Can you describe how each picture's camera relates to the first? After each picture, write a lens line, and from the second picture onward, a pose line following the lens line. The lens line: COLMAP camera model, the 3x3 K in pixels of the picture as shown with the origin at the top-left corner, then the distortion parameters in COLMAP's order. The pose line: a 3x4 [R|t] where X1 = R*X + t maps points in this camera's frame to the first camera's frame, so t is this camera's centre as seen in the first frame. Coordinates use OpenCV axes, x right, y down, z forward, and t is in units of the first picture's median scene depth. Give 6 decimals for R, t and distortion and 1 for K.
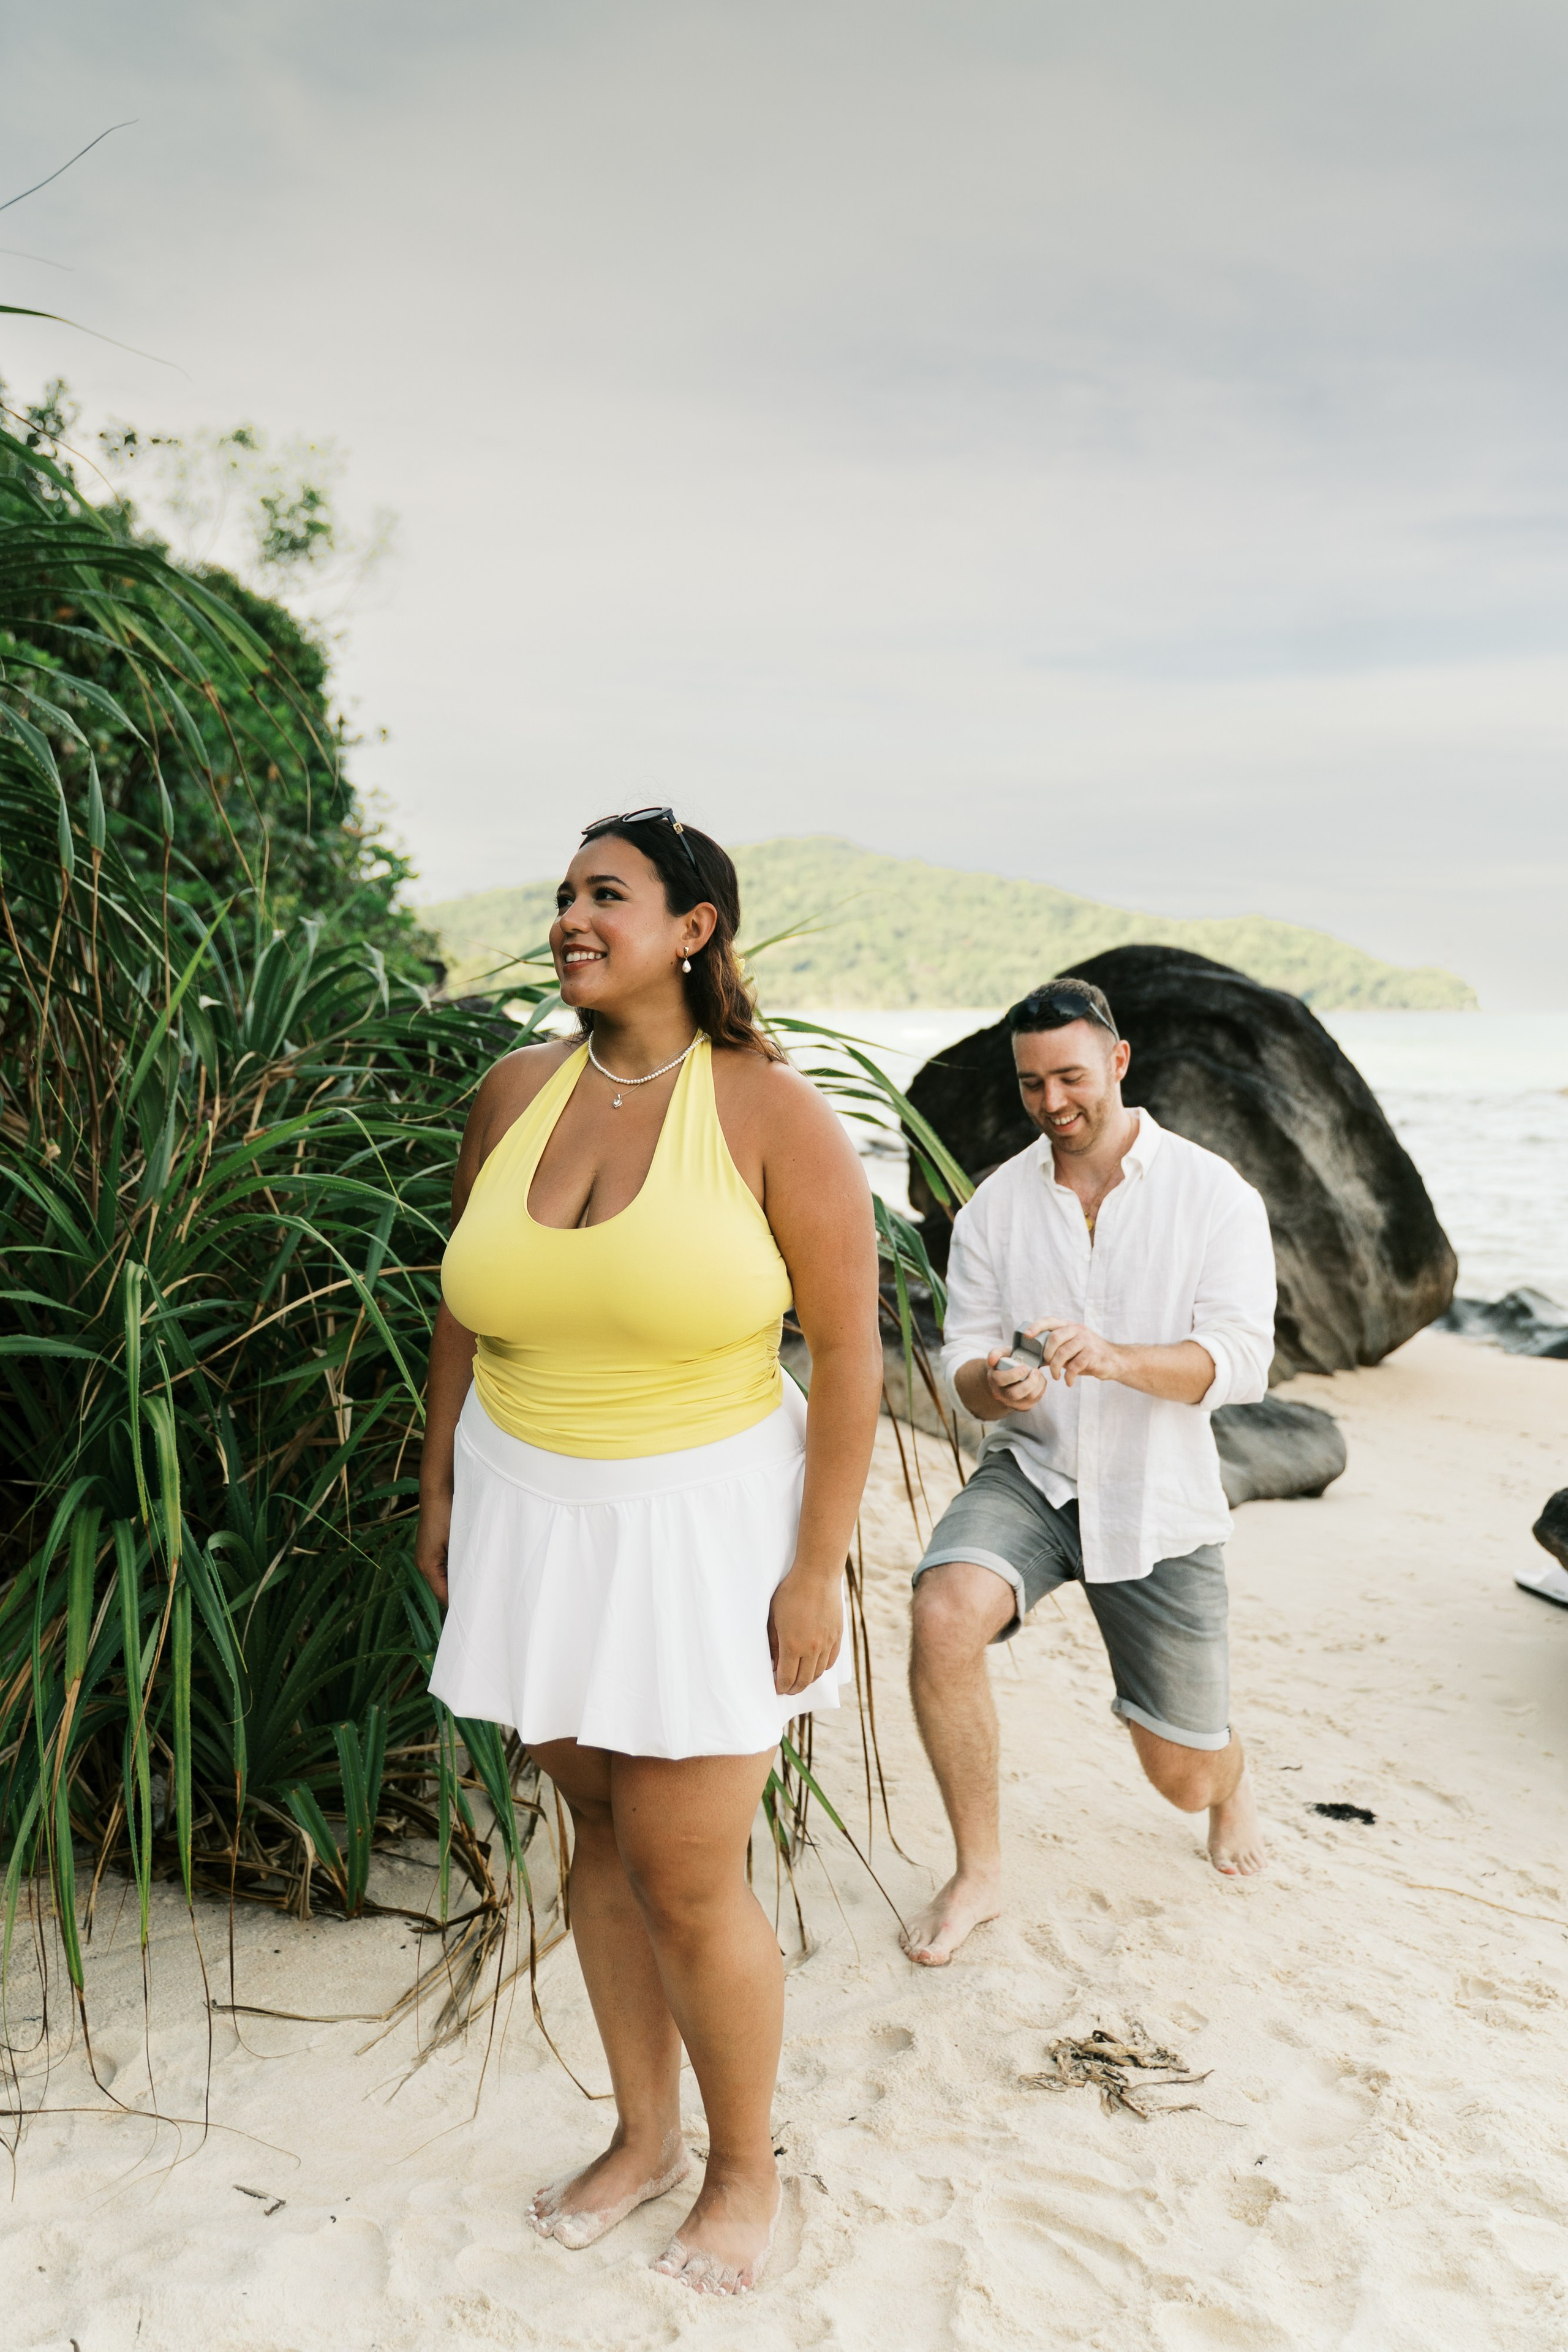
lens RADIAL K [[2178.6, 0, 777.5], [0, 2178.6, 1076.8], [0, 0, 1]] dist [0.017370, -0.001422]
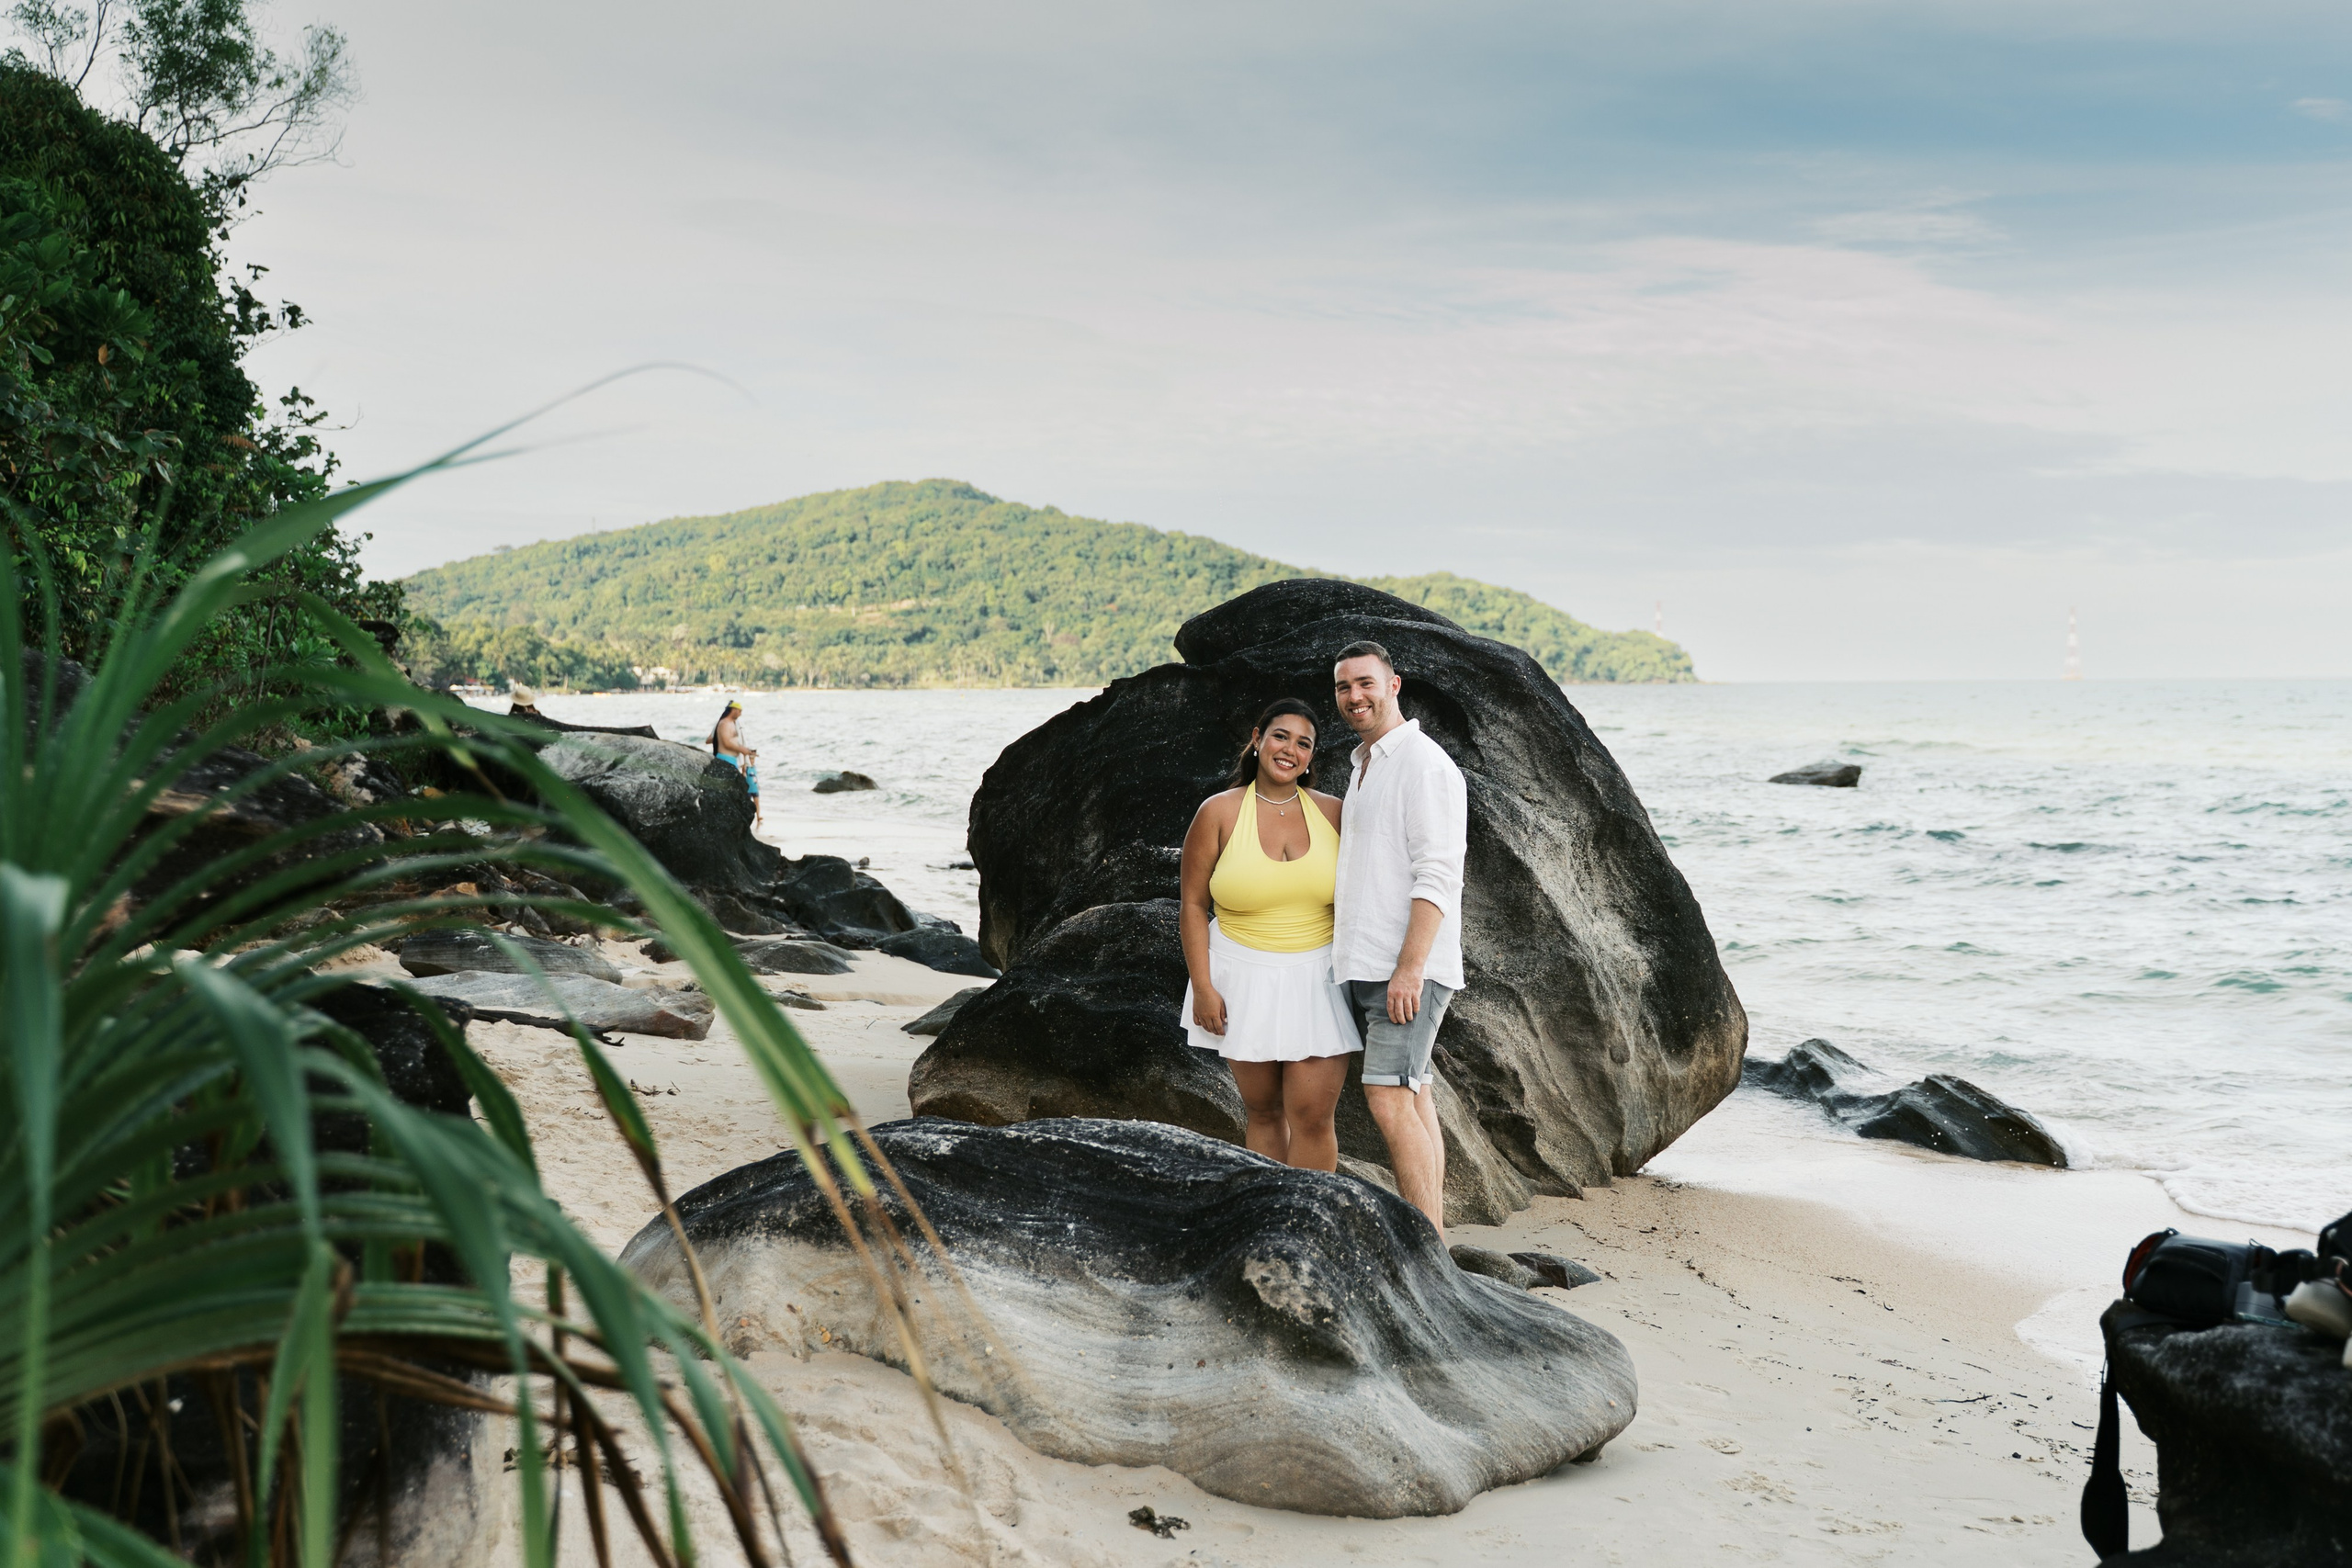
lens RADIAL K [[2383.7, 0, 1177.6], [0, 2383.7, 780.8], [0, 0, 1]] dist [0.010369, -0.004745]
pose [[0.994296, -0.013004, 0.105856, 0.047055], [0.012176, 0.999890, 0.008467, -0.003976], [-0.105954, -0.007130, 0.994345, 0.255882]]
